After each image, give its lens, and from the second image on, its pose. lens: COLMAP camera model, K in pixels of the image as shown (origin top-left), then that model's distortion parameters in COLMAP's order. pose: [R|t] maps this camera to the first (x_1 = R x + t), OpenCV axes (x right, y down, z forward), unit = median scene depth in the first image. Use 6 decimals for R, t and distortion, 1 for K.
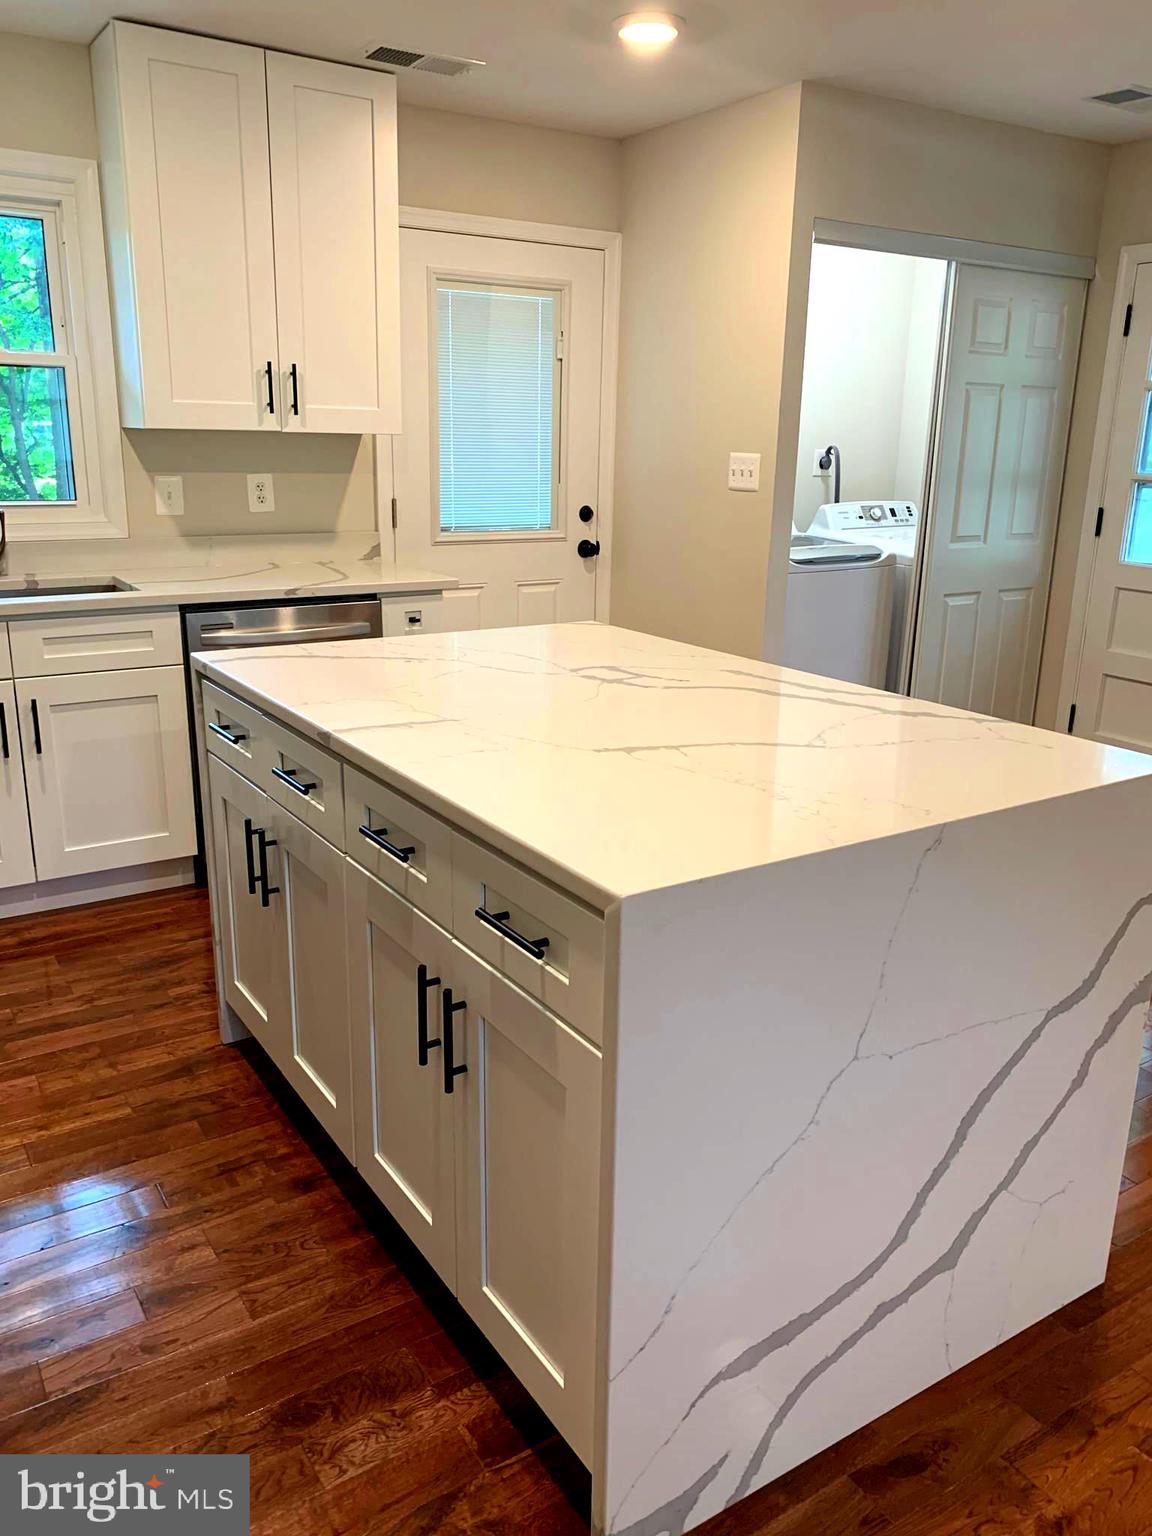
lens RADIAL K [[1214.5, 0, 571.4], [0, 1214.5, 805.3], [0, 0, 1]] dist [0.003175, -0.013156]
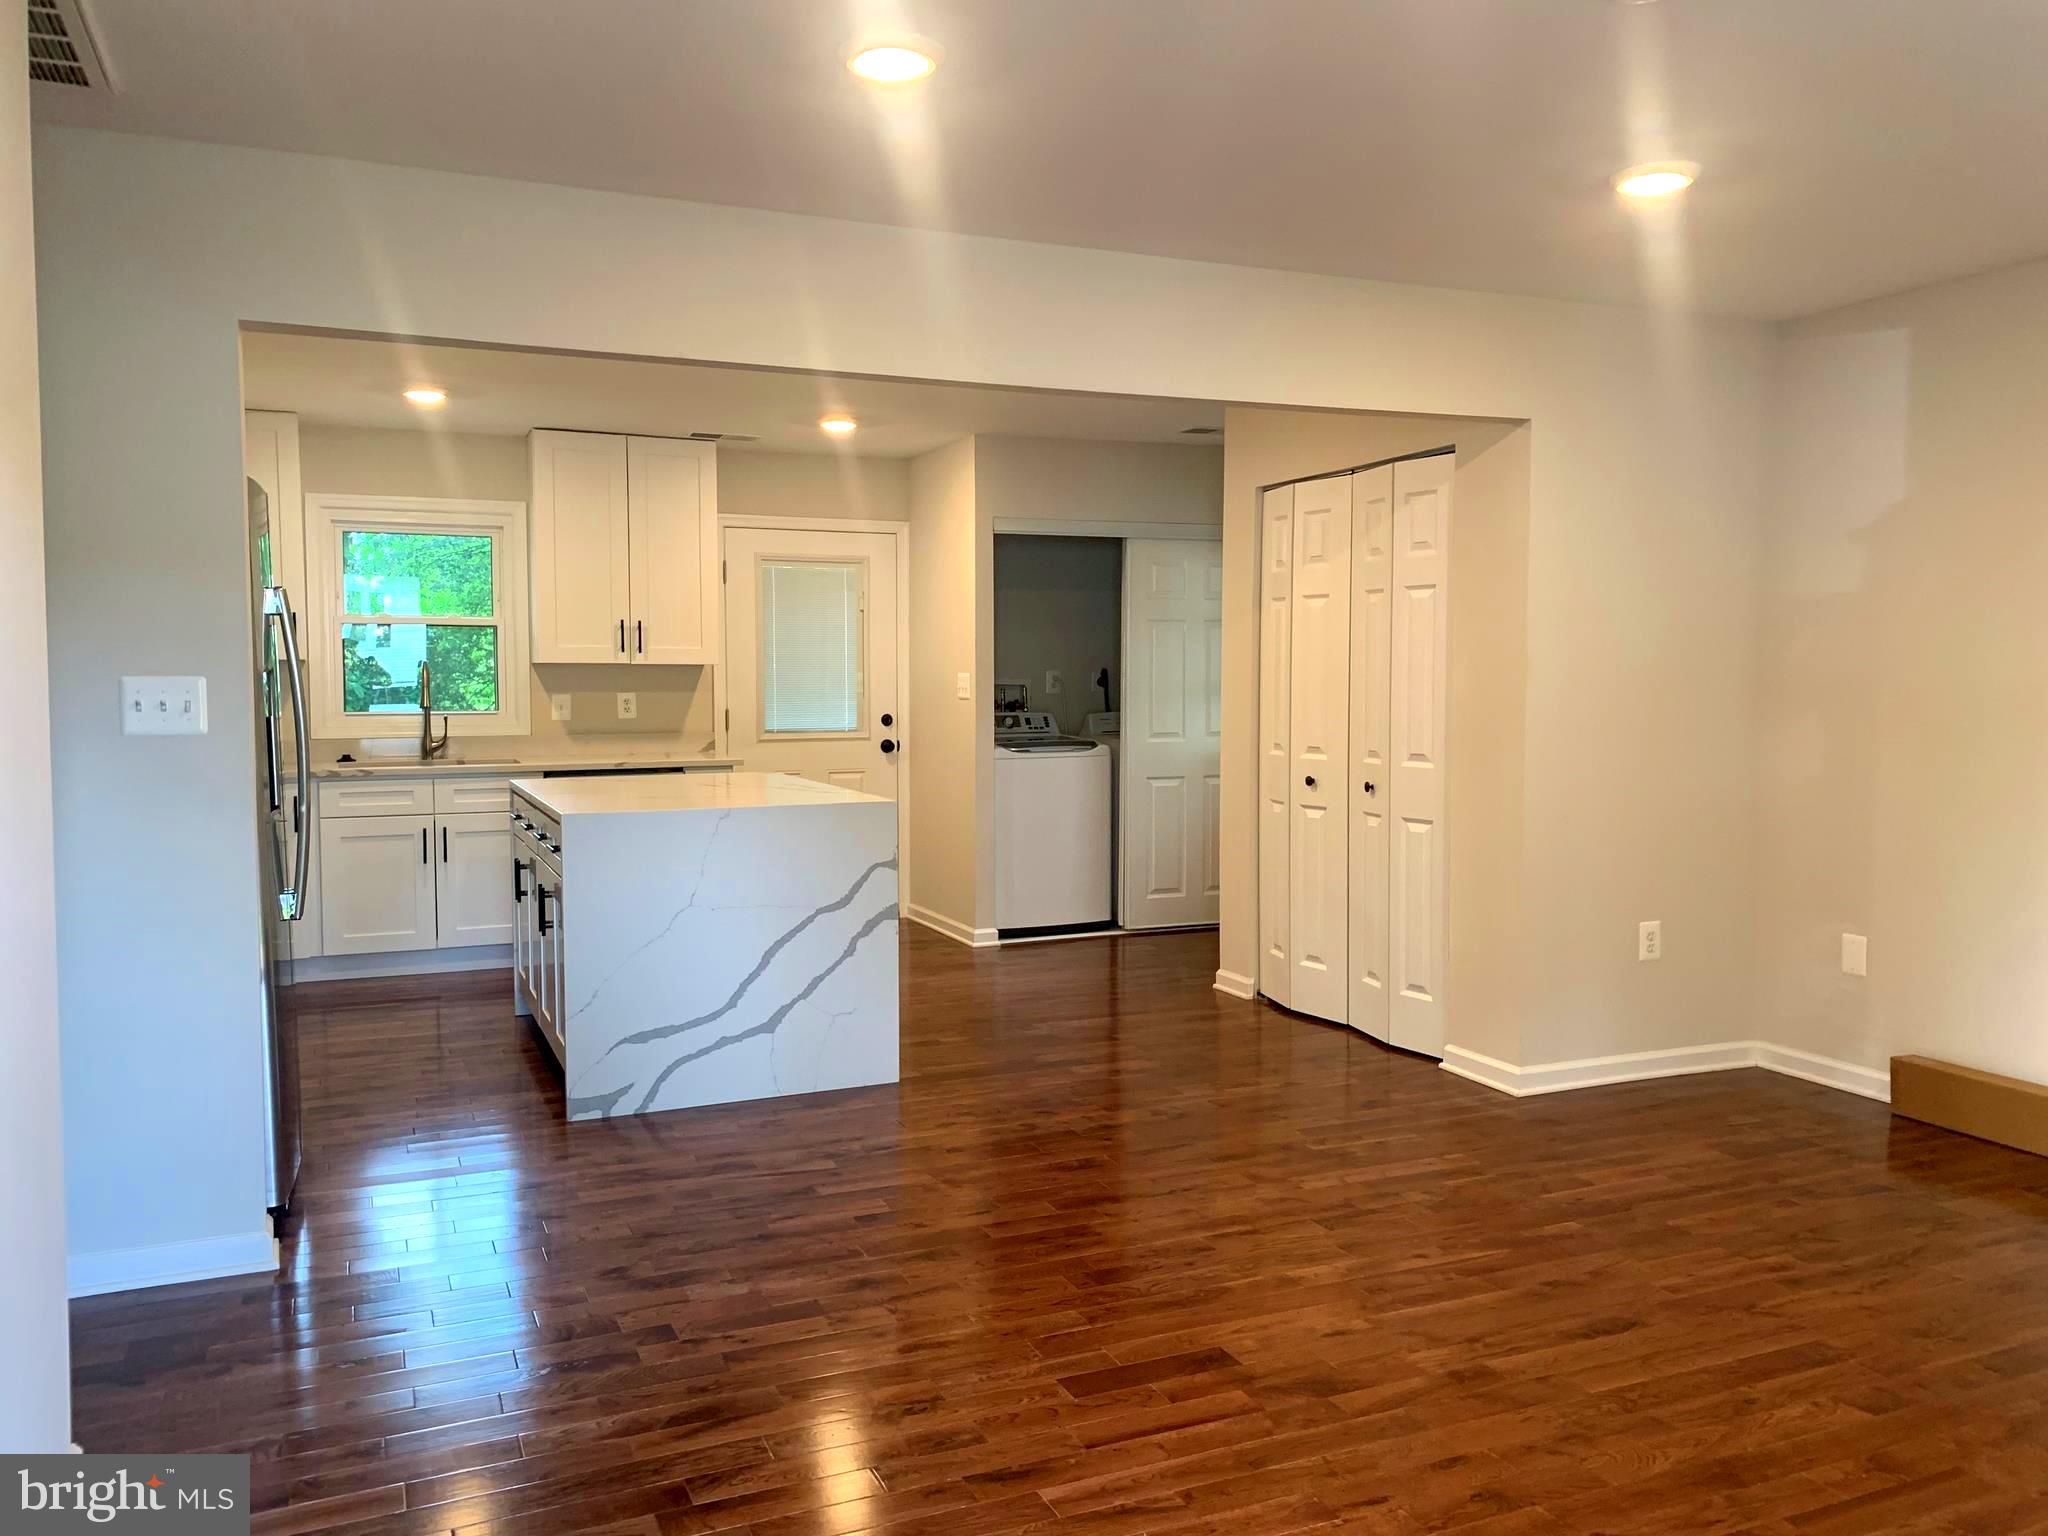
lens RADIAL K [[1572.0, 0, 1024.0], [0, 1572.0, 768.0], [0, 0, 1]] dist [0.069017, -0.073063]
pose [[0.988122, -0.011062, -0.153276, 0.514727], [-0.024756, 0.972921, -0.229807, 0.242456], [0.151668, 0.230872, 0.961091, -0.736650]]
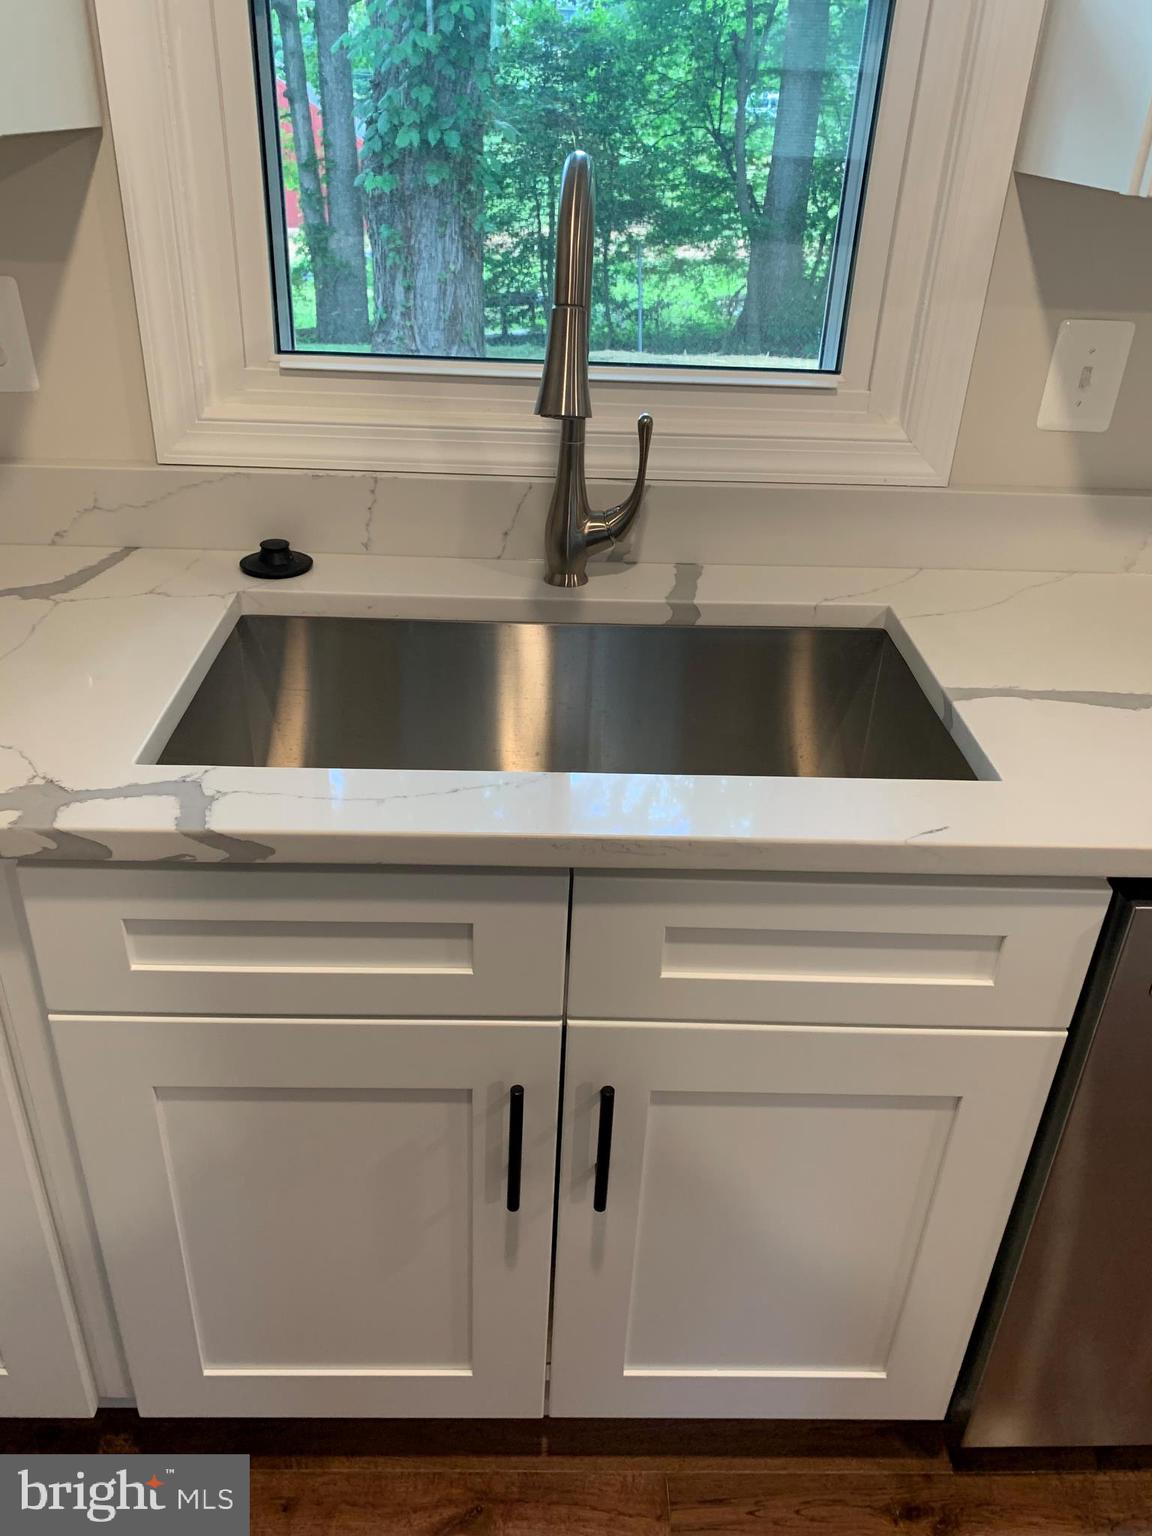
lens RADIAL K [[1179.0, 0, 576.0], [0, 1179.0, 768.0], [0, 0, 1]] dist [0.069017, -0.073063]
pose [[0.861873, 0.265888, -0.431831, -0.276708], [-0.172235, 0.954388, 0.243881, -0.204619], [0.476980, -0.135818, 0.868357, 0.602905]]
